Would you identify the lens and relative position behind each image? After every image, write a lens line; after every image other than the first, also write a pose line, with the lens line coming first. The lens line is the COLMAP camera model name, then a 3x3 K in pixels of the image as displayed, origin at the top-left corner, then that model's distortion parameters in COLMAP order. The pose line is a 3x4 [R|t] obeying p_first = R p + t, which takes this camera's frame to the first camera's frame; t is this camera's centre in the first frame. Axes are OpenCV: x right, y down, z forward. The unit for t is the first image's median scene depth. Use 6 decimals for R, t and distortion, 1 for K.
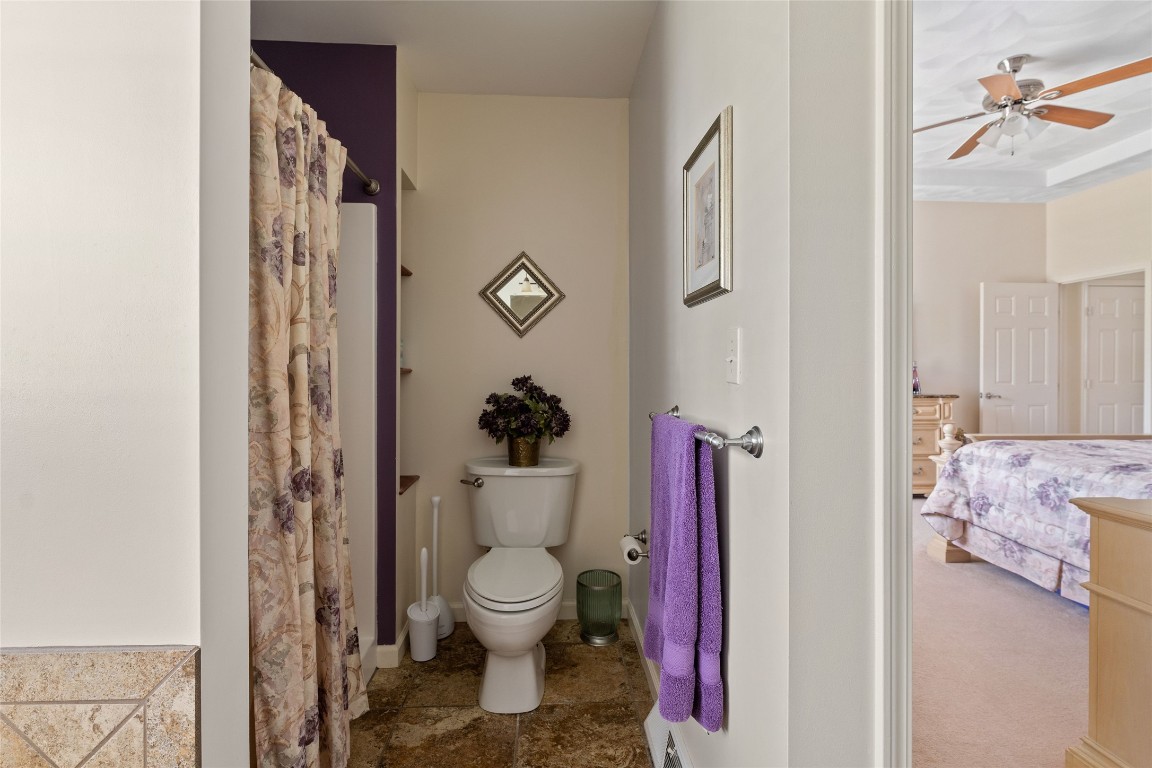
lens RADIAL K [[543.1, 0, 572.4], [0, 543.1, 373.6], [0, 0, 1]] dist [0.001332, -0.000698]
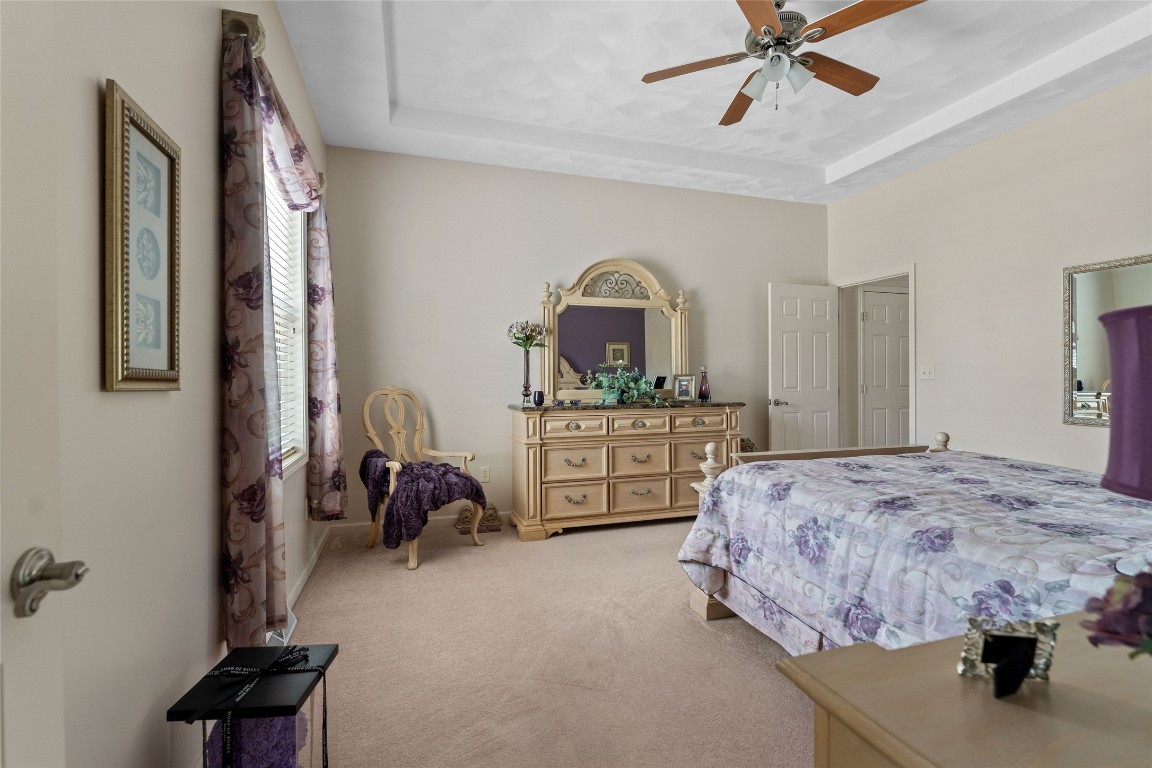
lens RADIAL K [[543.1, 0, 579.1], [0, 543.1, 378.5], [0, 0, 1]] dist [0.001332, -0.000698]
pose [[0.964835, -0.004449, 0.262817, 0.318113], [0.005835, 0.999973, -0.004491, 0.002398], [-0.262790, 0.005866, 0.964835, 0.304446]]
